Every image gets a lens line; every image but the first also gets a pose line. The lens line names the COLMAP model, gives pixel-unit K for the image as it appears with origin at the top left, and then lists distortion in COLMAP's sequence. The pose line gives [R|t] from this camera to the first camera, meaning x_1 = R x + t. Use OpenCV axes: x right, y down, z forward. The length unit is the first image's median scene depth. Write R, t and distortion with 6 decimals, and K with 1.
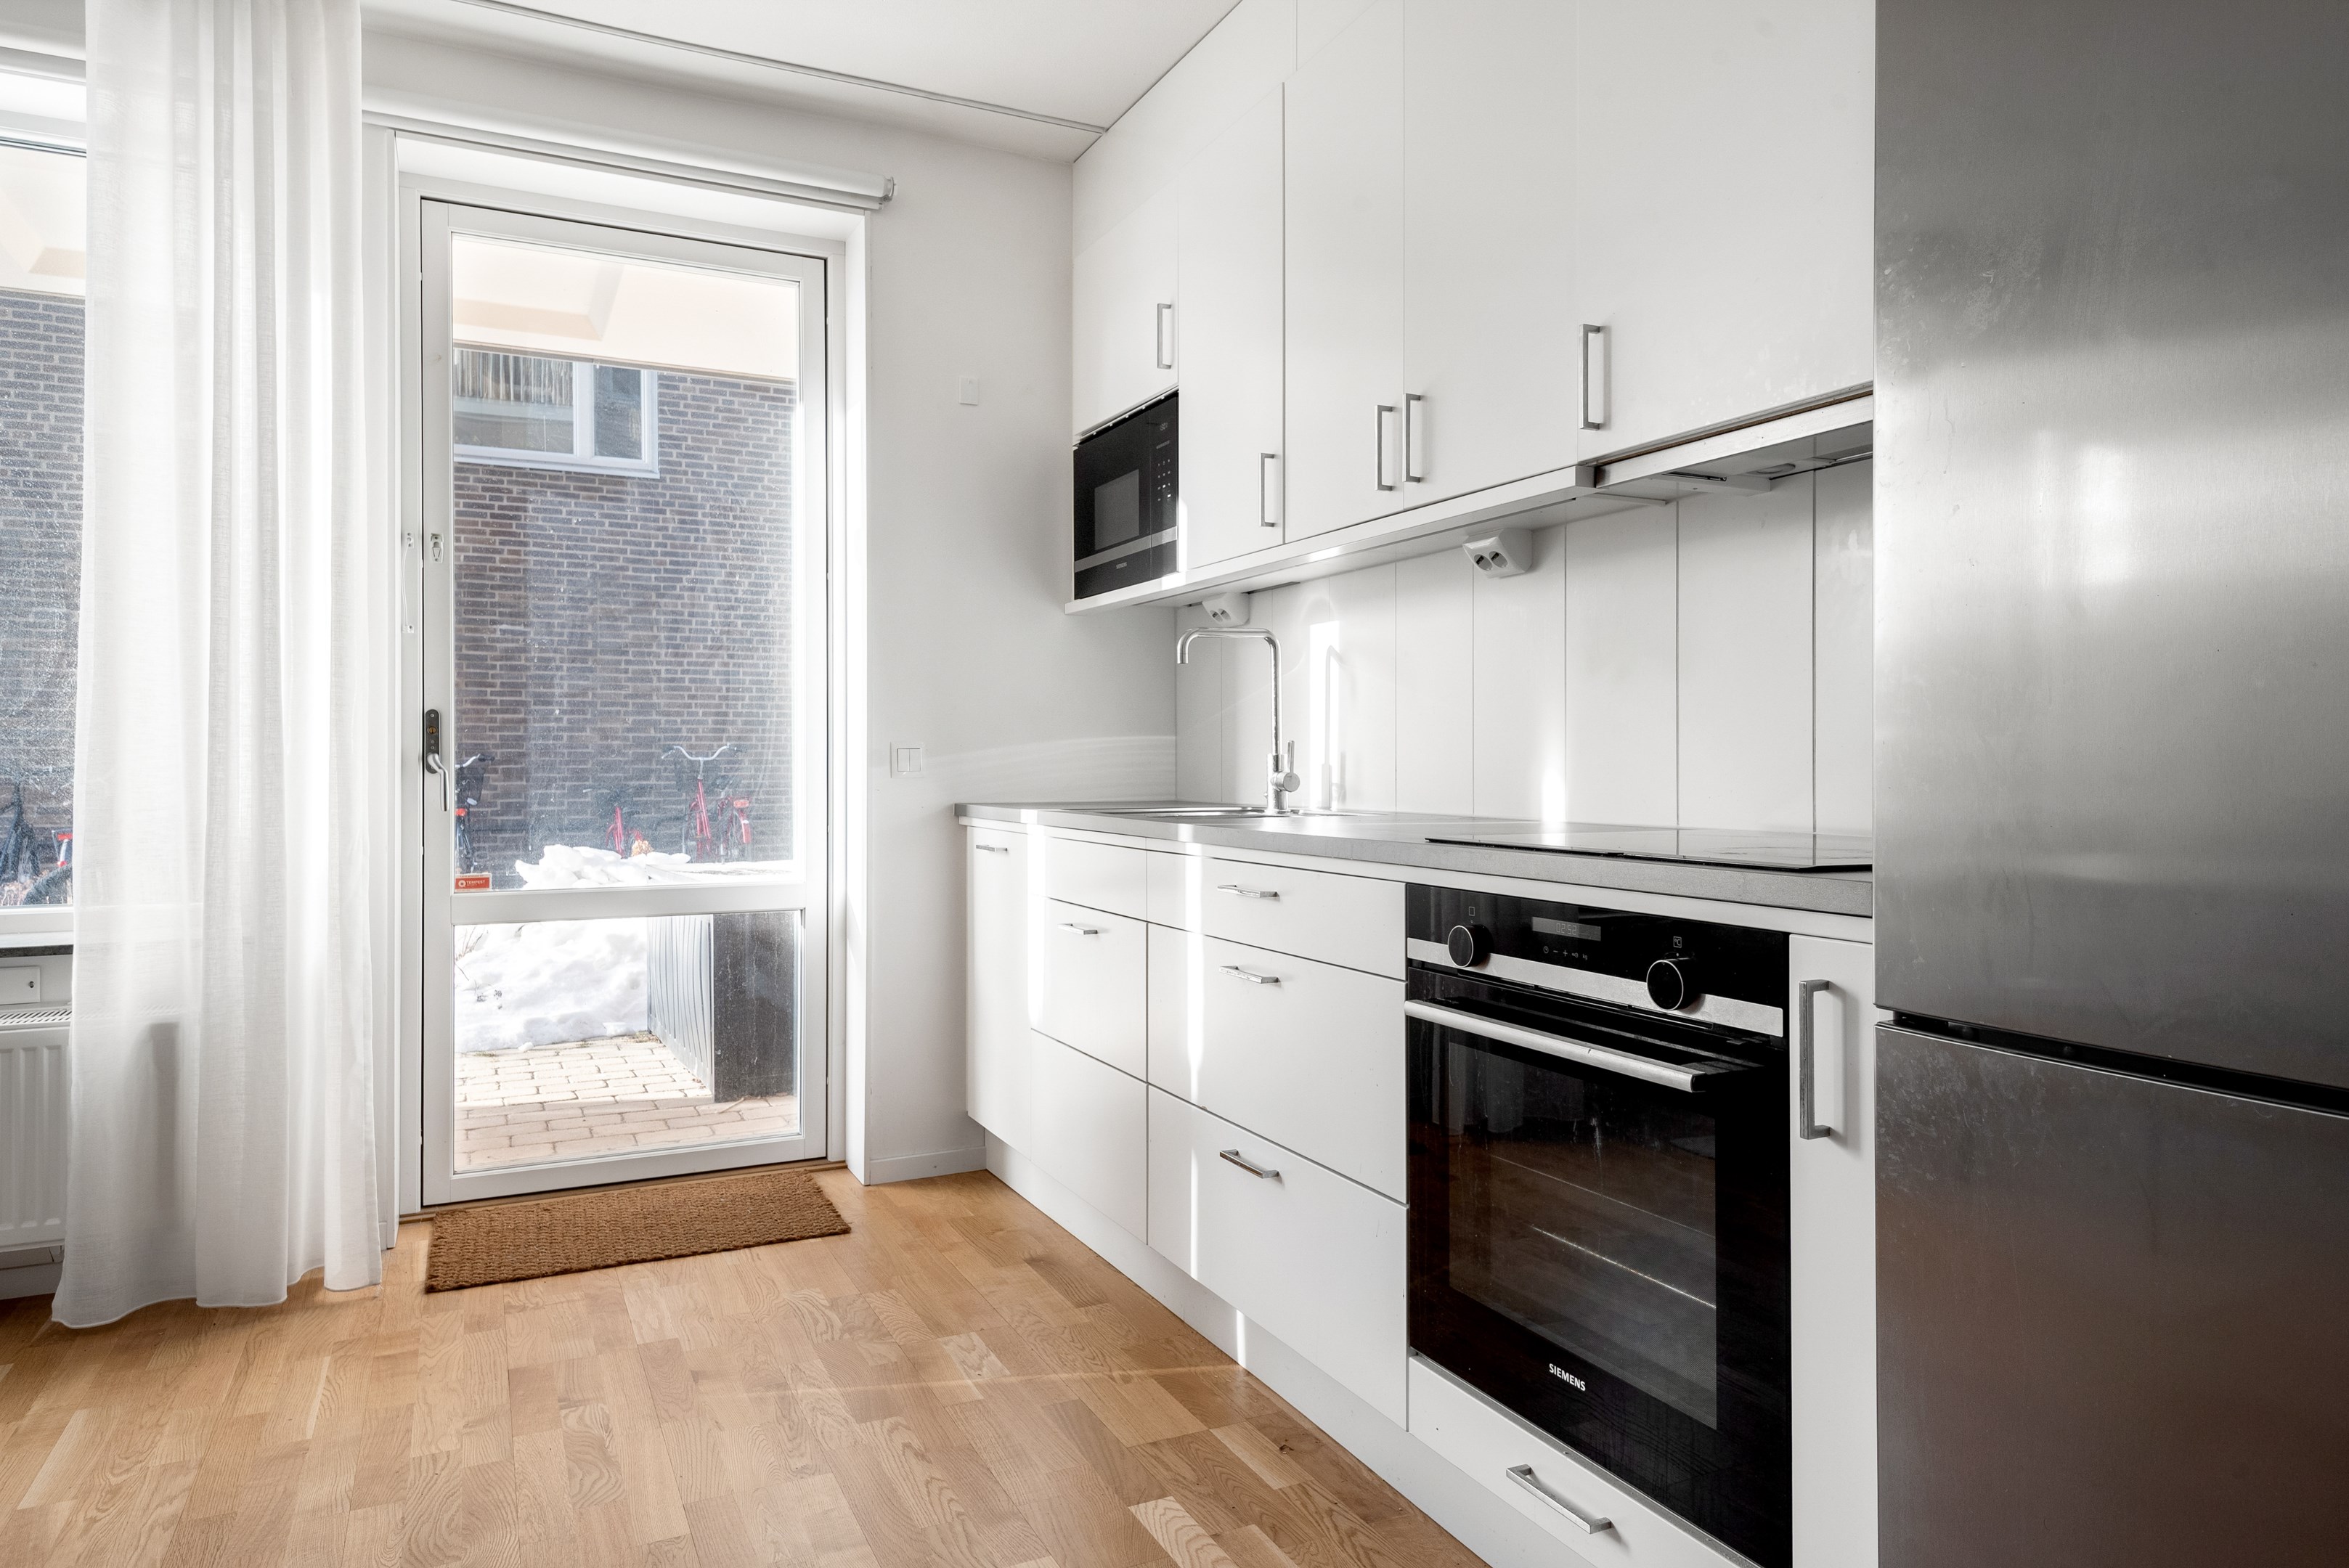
lens RADIAL K [[1467.9, 0, 1173.3], [0, 1467.9, 756.0], [0, 0, 1]] dist [0.054145, -0.039108]
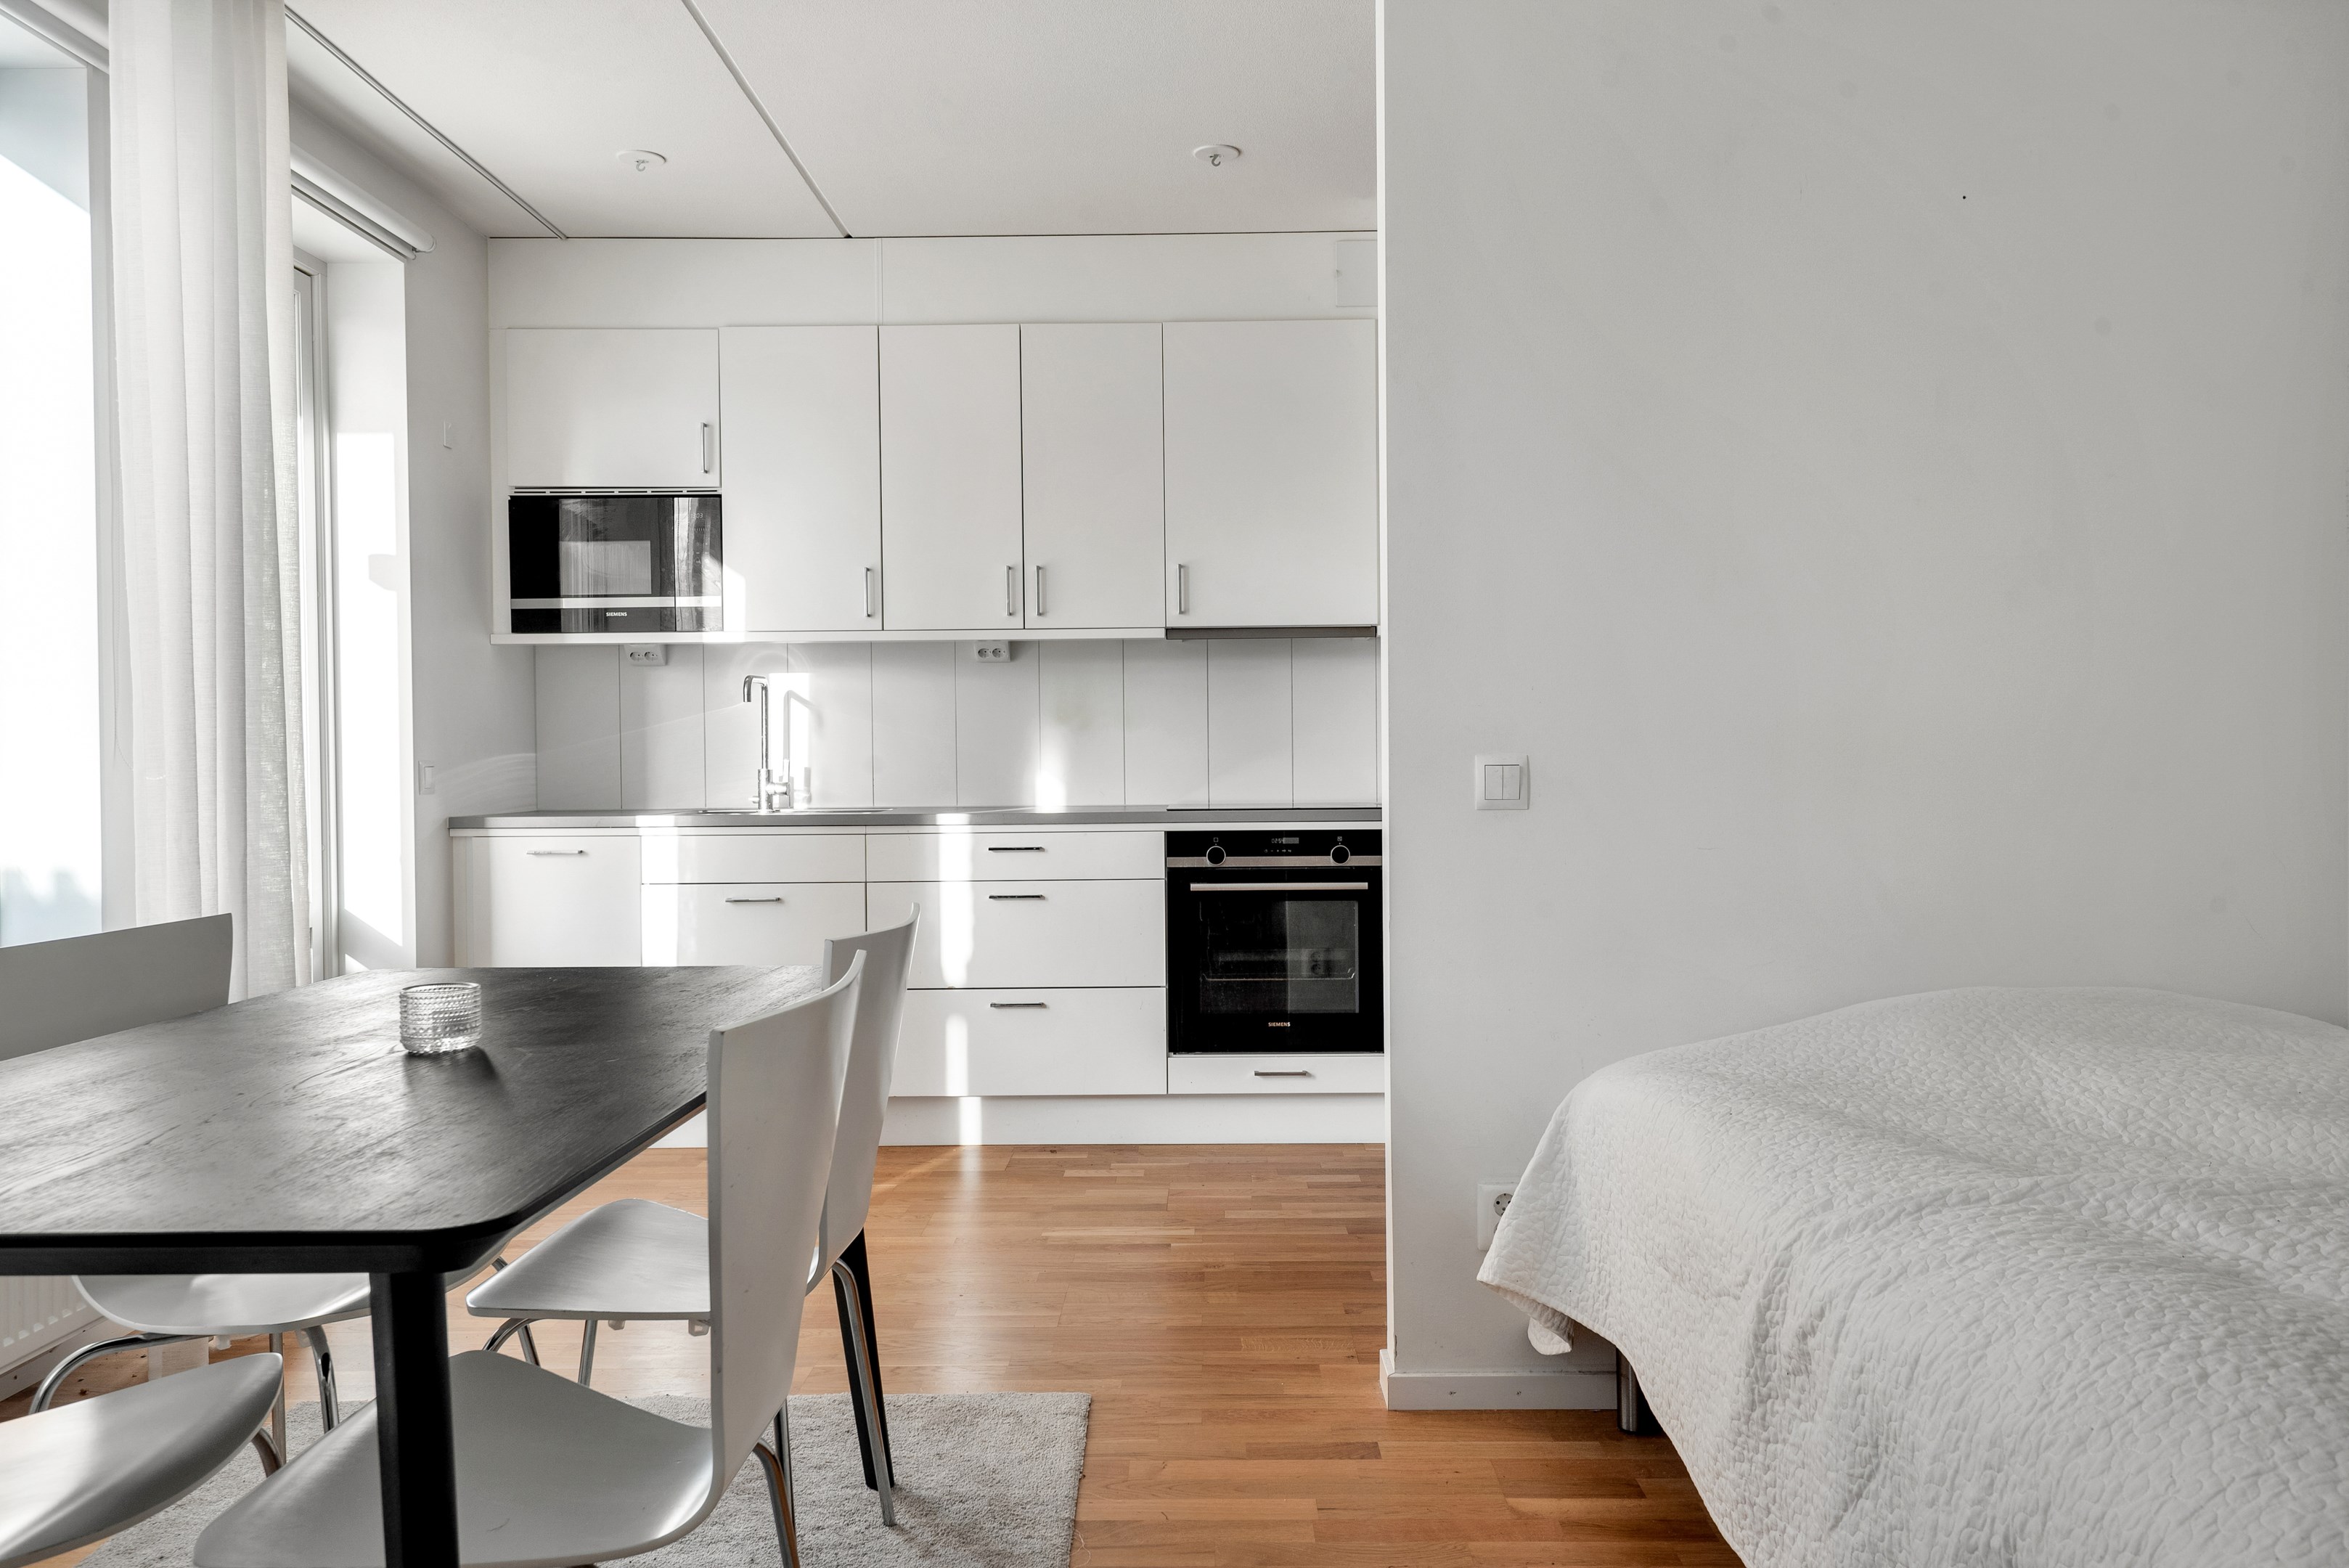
lens RADIAL K [[1740.0, 0, 1174.5], [0, 1740.0, 784.0], [0, 0, 1]] dist [0.041438, -0.001734]
pose [[0.438981, -0.017468, 0.898327, -1.282051], [0.005061, 0.999843, 0.016969, -0.013853], [-0.898482, -0.002903, 0.439001, -0.052925]]
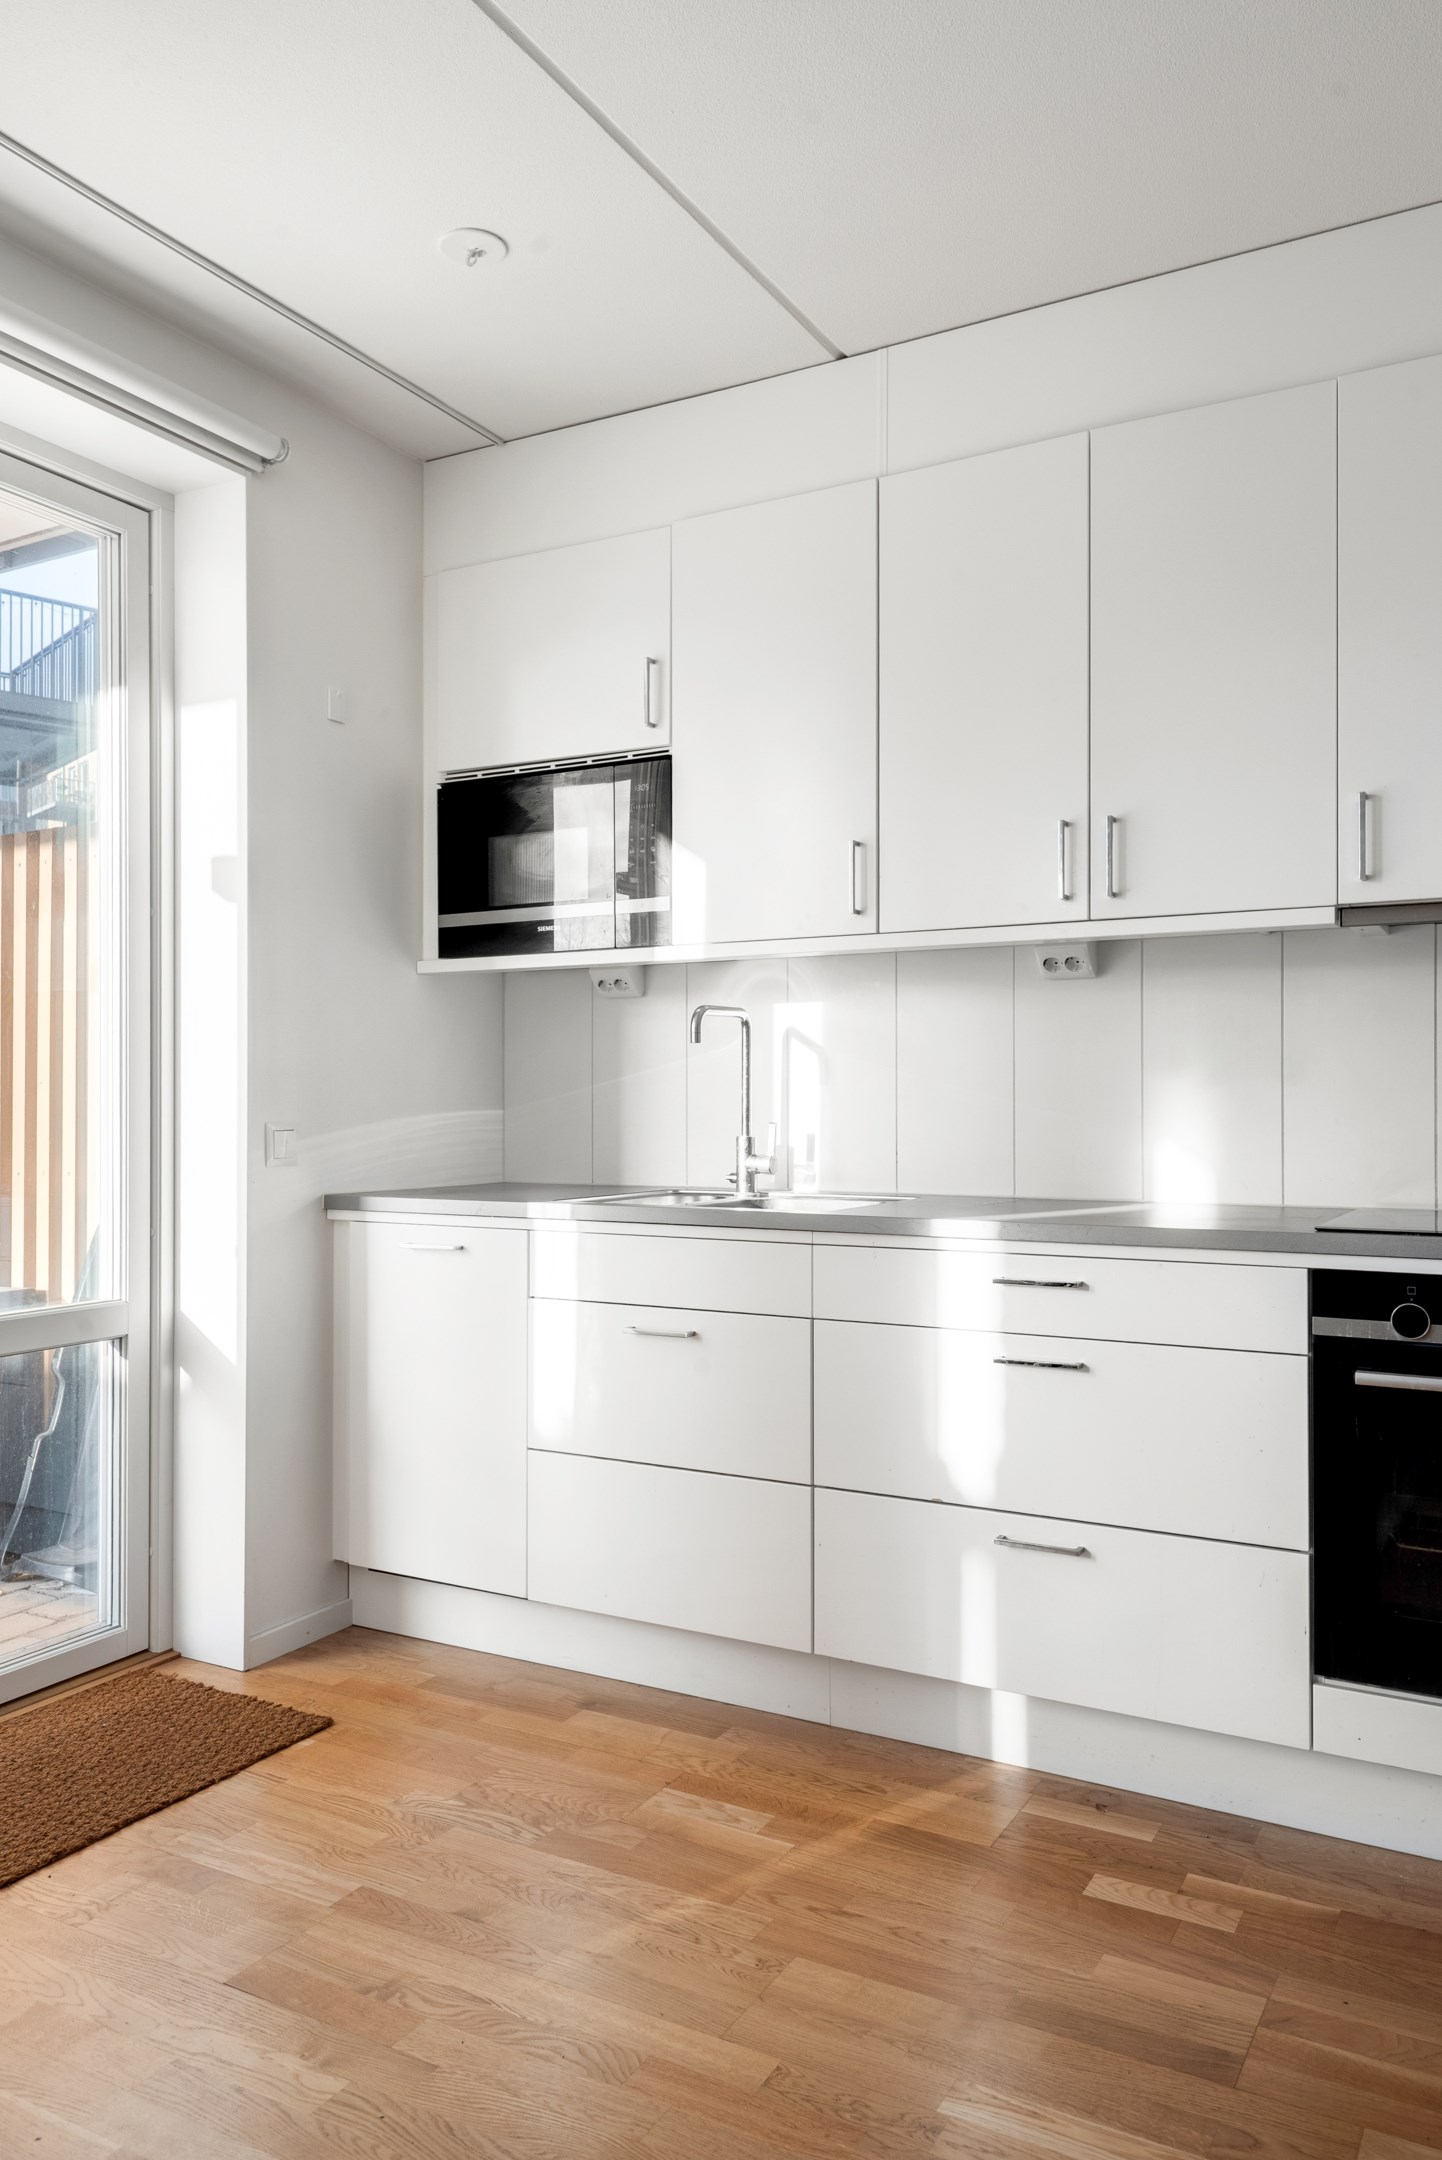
lens RADIAL K [[1565.2, 0, 695.1], [0, 1565.2, 1094.3], [0, 0, 1]] dist [0.033169, -0.005311]
pose [[0.820824, 0.002690, 0.571176, -0.584508], [-0.001966, 0.999996, -0.001885, -0.028864], [-0.571178, 0.000424, 0.820826, 0.172359]]
